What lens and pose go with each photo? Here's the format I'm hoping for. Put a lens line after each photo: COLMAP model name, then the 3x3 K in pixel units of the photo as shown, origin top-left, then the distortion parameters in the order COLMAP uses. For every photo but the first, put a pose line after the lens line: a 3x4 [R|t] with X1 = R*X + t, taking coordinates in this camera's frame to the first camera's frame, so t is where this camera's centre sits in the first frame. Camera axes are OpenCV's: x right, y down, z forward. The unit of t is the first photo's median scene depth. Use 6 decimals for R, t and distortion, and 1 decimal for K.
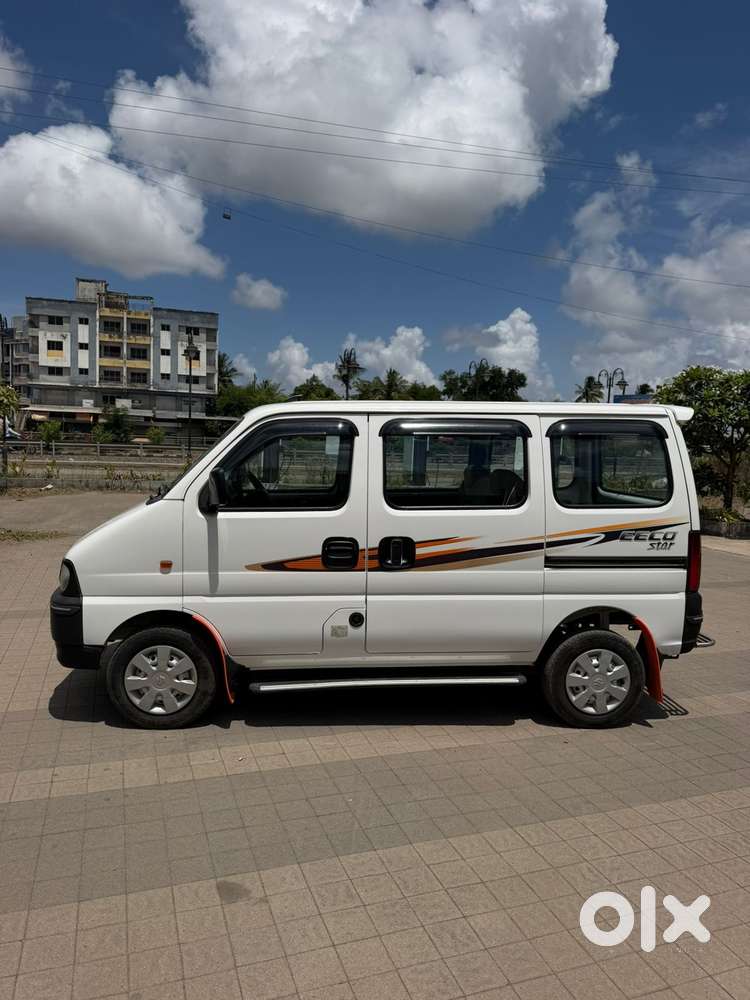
lens RADIAL K [[696.4, 0, 375.0], [0, 696.4, 500.0], [0, 0, 1]] dist [0.101114, -0.194177]
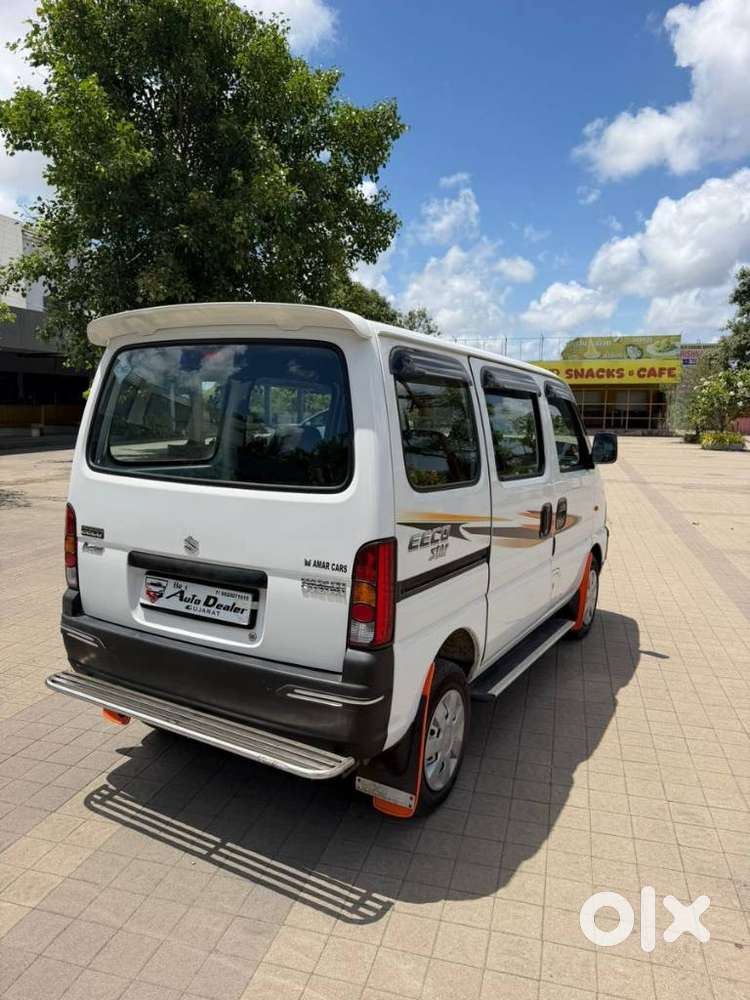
lens RADIAL K [[711.3, 0, 375.1], [0, 711.3, 504.6], [0, 0, 1]] dist [0.012262, 0.002787]
pose [[-0.574192, 0.065786, -0.816074, 0.884846], [-0.104552, 0.982714, 0.152782, -0.096687], [0.812018, 0.173048, -0.557388, 1.686273]]
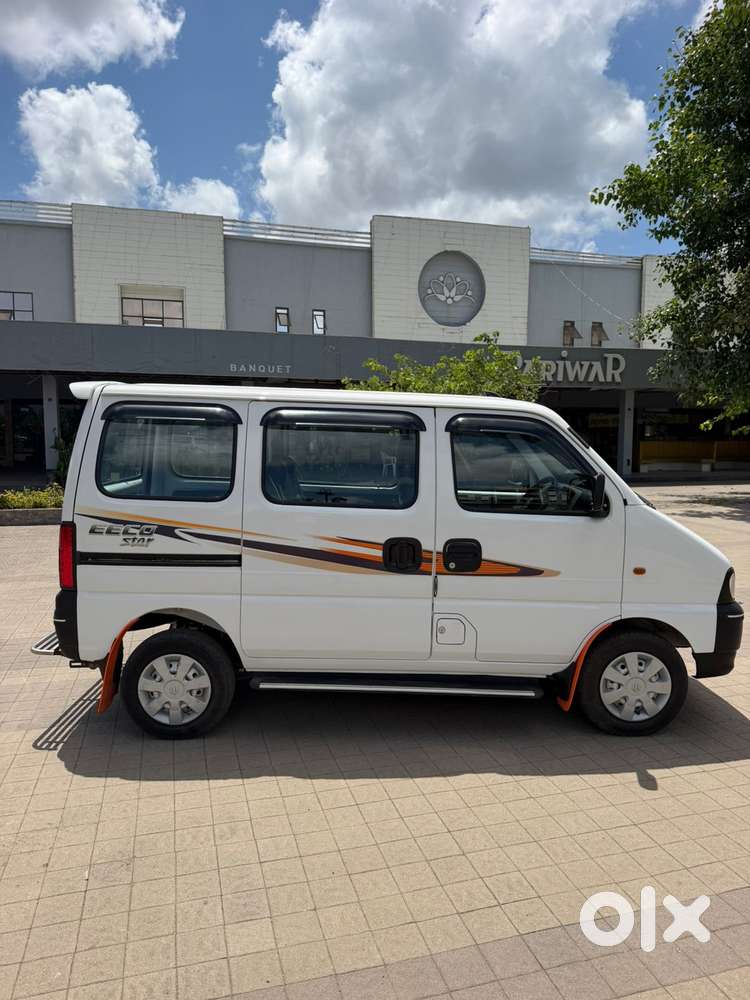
lens RADIAL K [[696.4, 0, 375.0], [0, 696.4, 500.0], [0, 0, 1]] dist [0.101114, -0.194177]
pose [[-0.996010, -0.050543, 0.073548, -0.033538], [-0.036773, 0.983380, 0.177799, -0.188286], [-0.081312, 0.174385, -0.981315, 2.235268]]
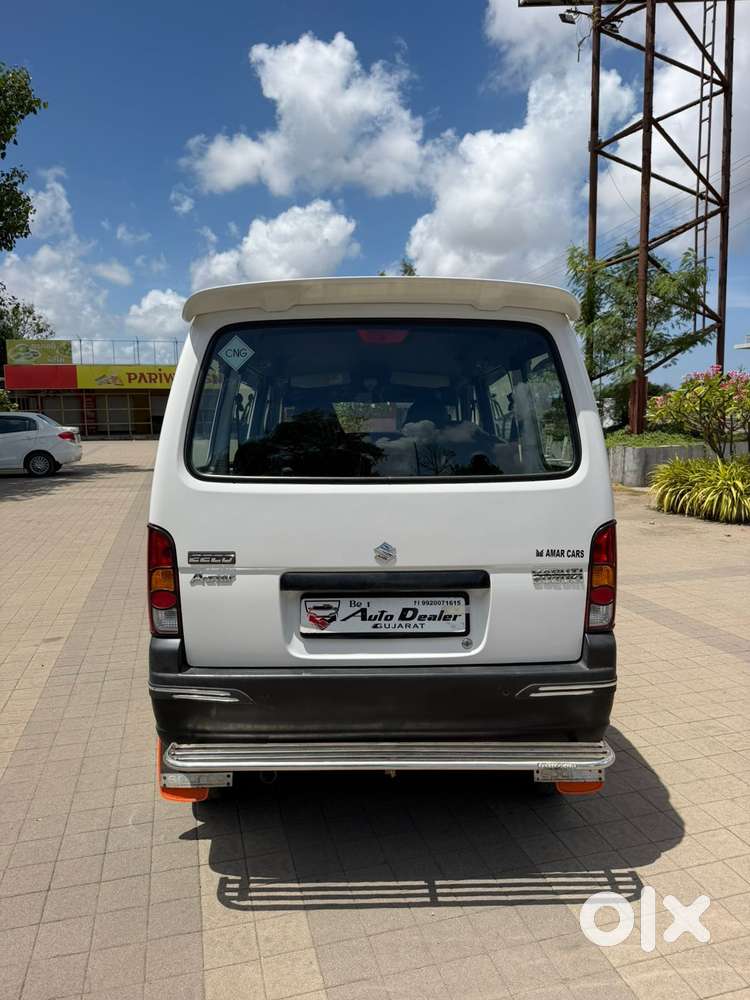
lens RADIAL K [[711.5, 0, 381.2], [0, 711.5, 488.3], [0, 0, 1]] dist [0.019353, -0.007302]
pose [[-0.073736, 0.066832, -0.995036, 1.013250], [-0.078647, 0.994255, 0.072608, -0.038084], [0.994172, 0.083611, -0.068057, 1.236995]]
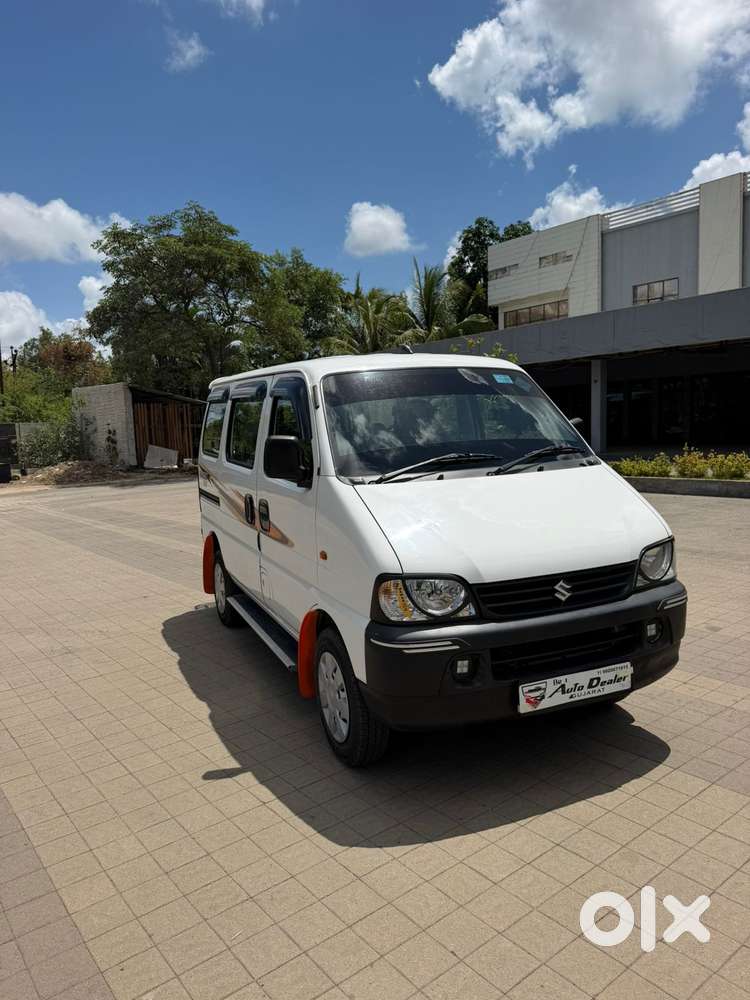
lens RADIAL K [[698.4, 0, 365.3], [0, 698.4, 487.2], [0, 0, 1]] dist [0.098473, -0.232596]
pose [[-0.295331, -0.109220, 0.949131, -1.041980], [0.114454, 0.982245, 0.148643, -0.124833], [-0.948514, 0.152531, -0.277587, 1.469255]]
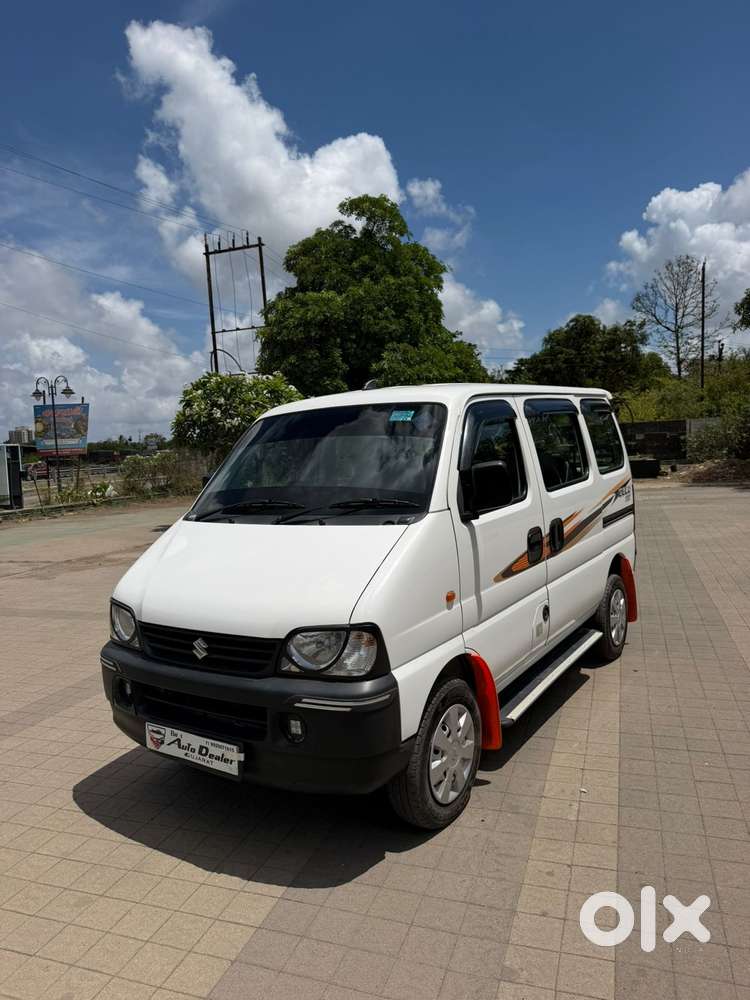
lens RADIAL K [[696.4, 0, 375.0], [0, 696.4, 500.0], [0, 0, 1]] dist [0.101114, -0.194177]
pose [[0.632925, -0.122676, 0.764432, -0.852211], [0.136588, 0.989573, 0.045717, -0.051761], [-0.762069, 0.075477, 0.643082, 0.539696]]
